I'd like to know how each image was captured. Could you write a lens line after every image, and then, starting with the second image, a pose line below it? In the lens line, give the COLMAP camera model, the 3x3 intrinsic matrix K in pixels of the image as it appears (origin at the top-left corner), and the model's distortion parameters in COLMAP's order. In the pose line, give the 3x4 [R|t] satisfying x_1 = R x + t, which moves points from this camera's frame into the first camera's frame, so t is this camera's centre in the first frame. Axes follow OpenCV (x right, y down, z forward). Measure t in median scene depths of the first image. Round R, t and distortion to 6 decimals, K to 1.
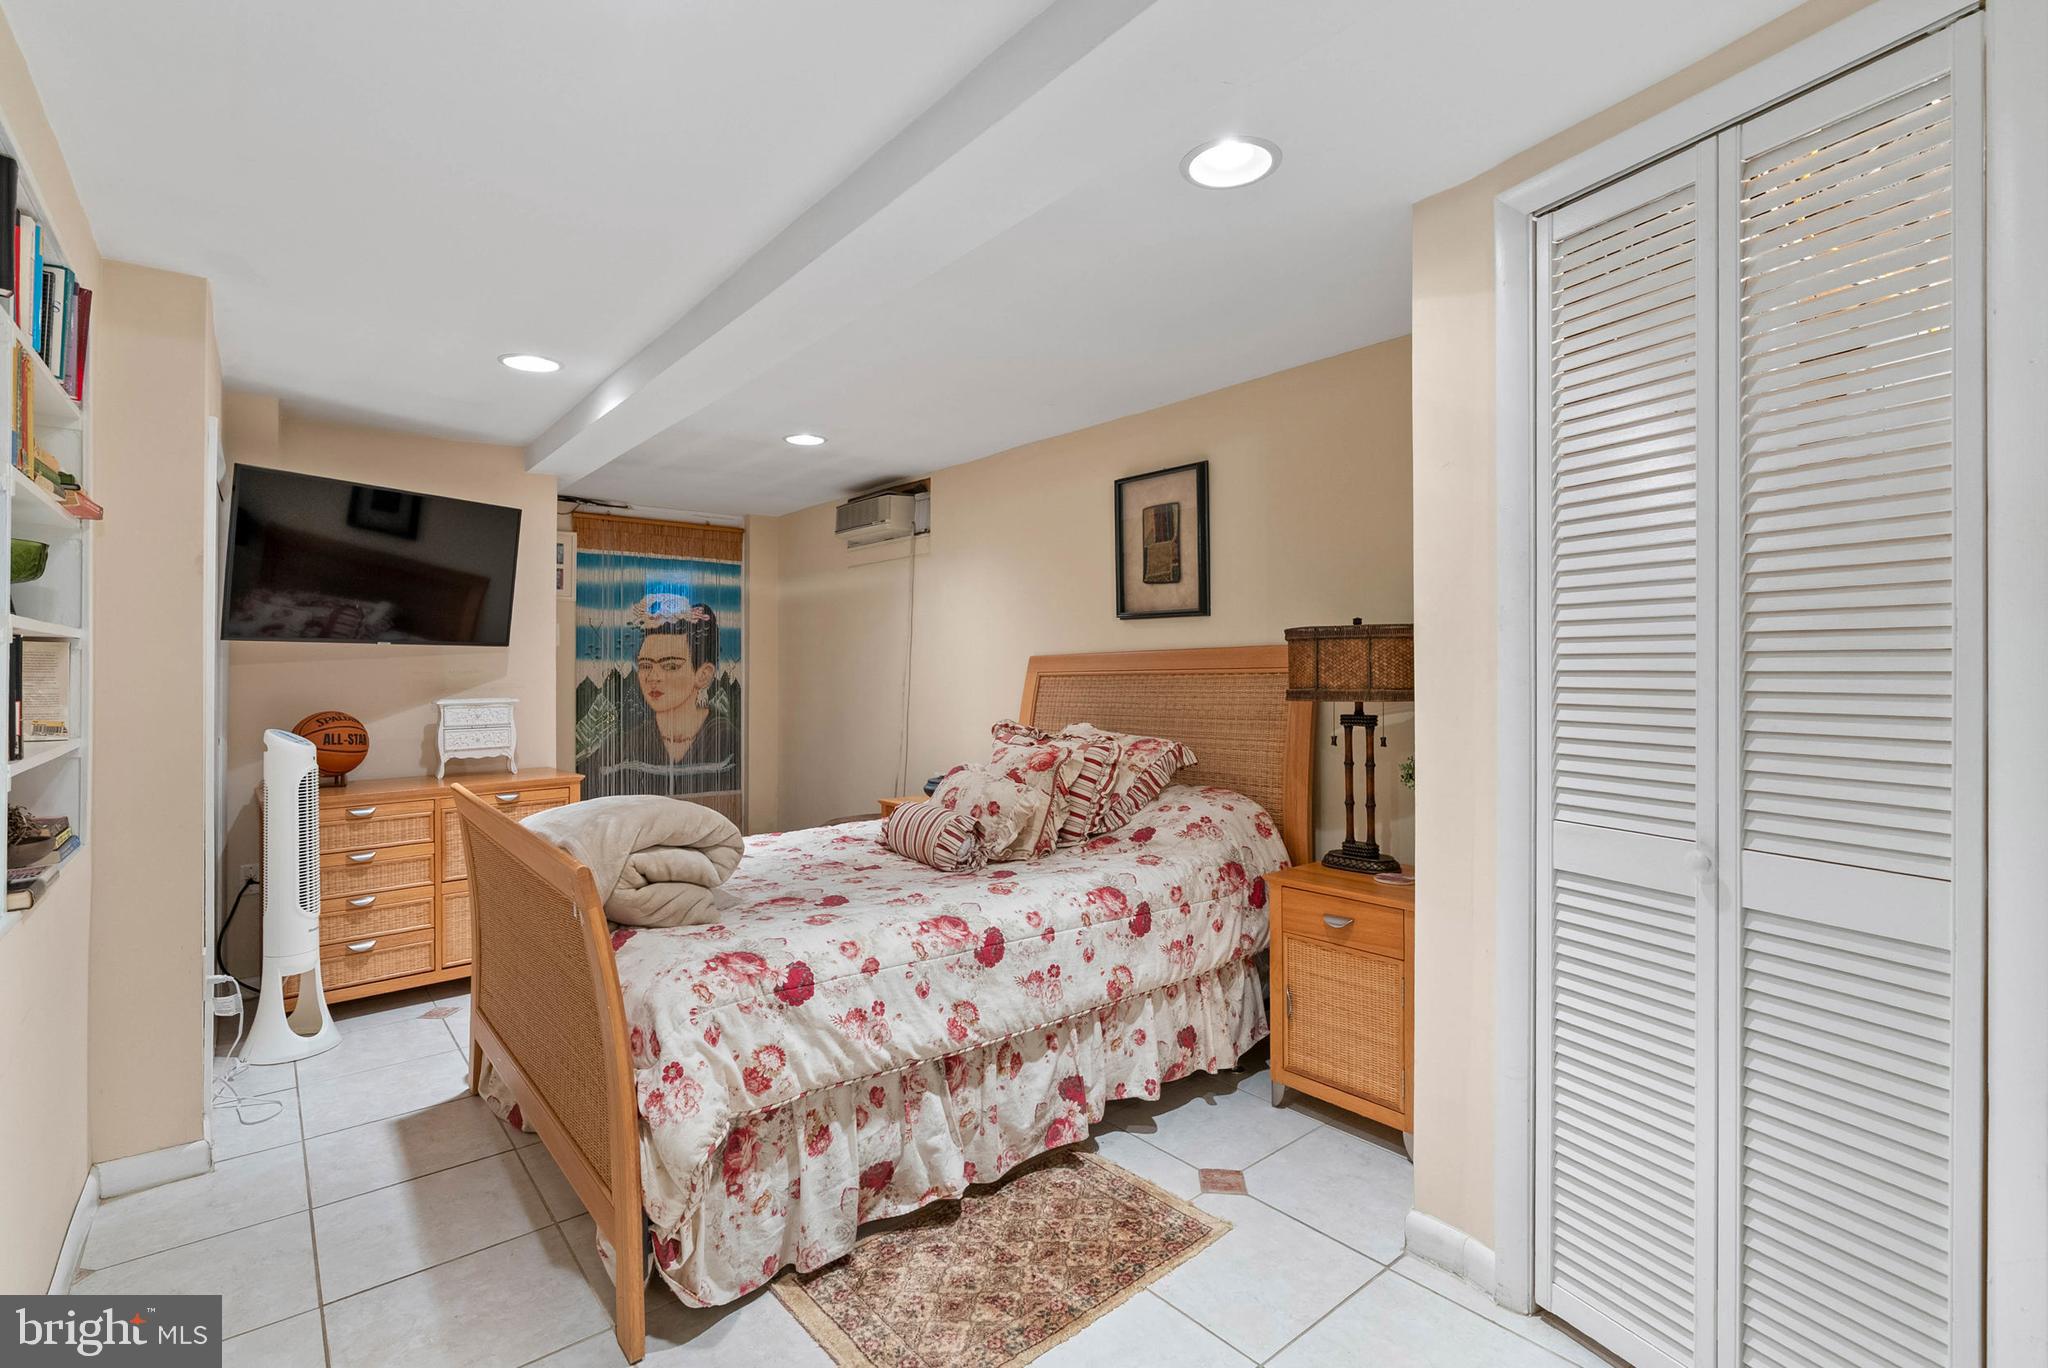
lens RADIAL K [[948.8, 0, 1026.4], [0, 948.8, 661.2], [0, 0, 1]] dist [-0.003150, 0.000040]
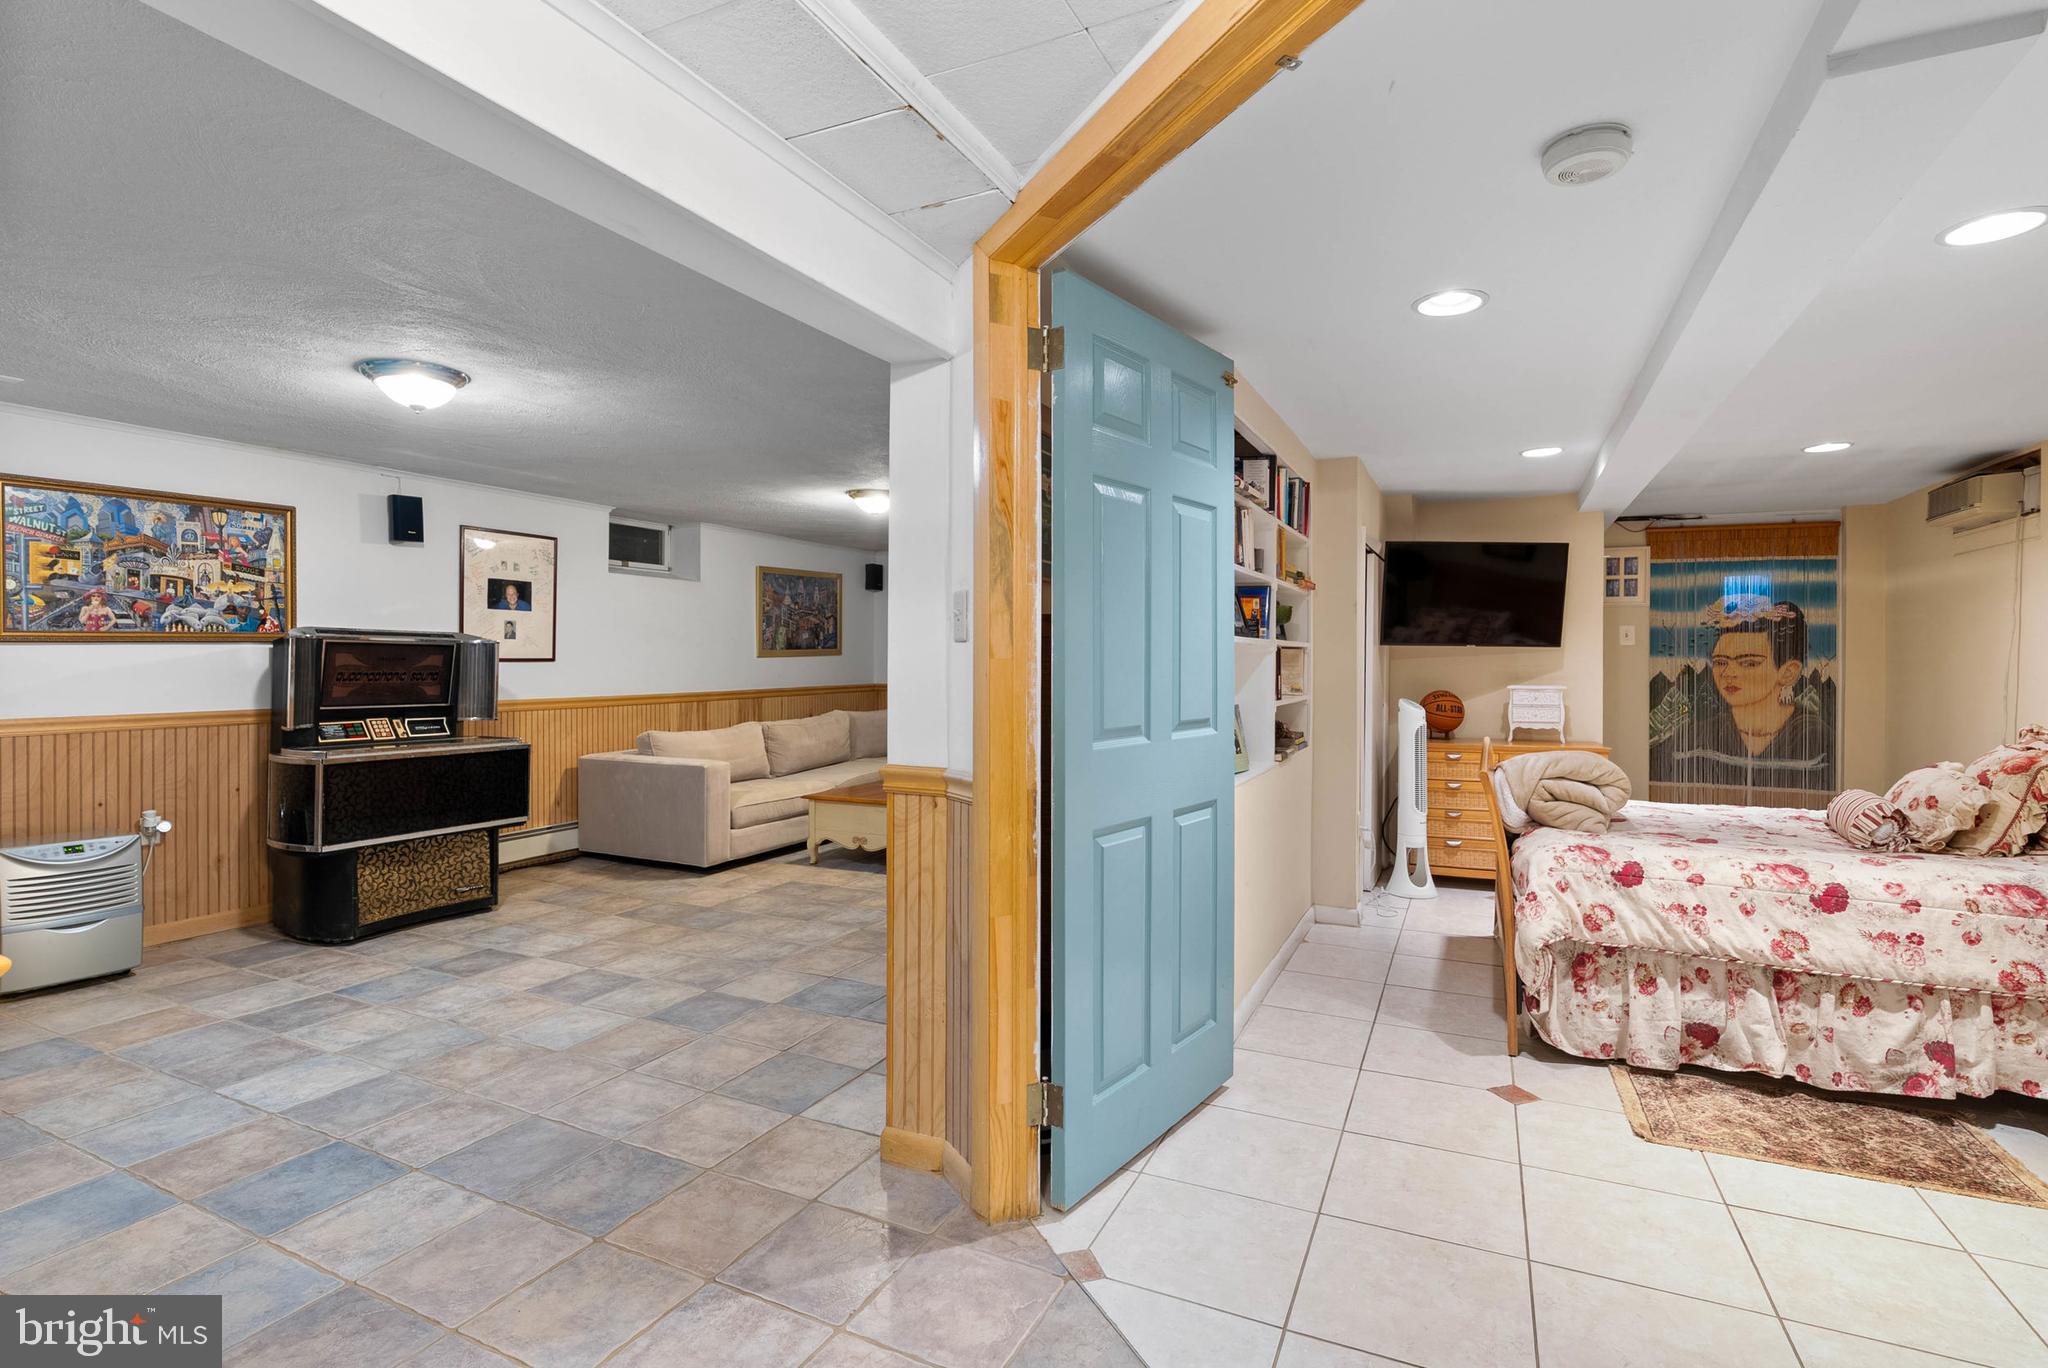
lens RADIAL K [[948.8, 0, 1026.4], [0, 948.8, 661.2], [0, 0, 1]] dist [-0.003150, 0.000040]
pose [[0.426785, 0.008947, -0.904309, 0.584936], [-0.003199, 0.999960, 0.008384, -0.007411], [0.904347, -0.000685, 0.426796, -0.424011]]
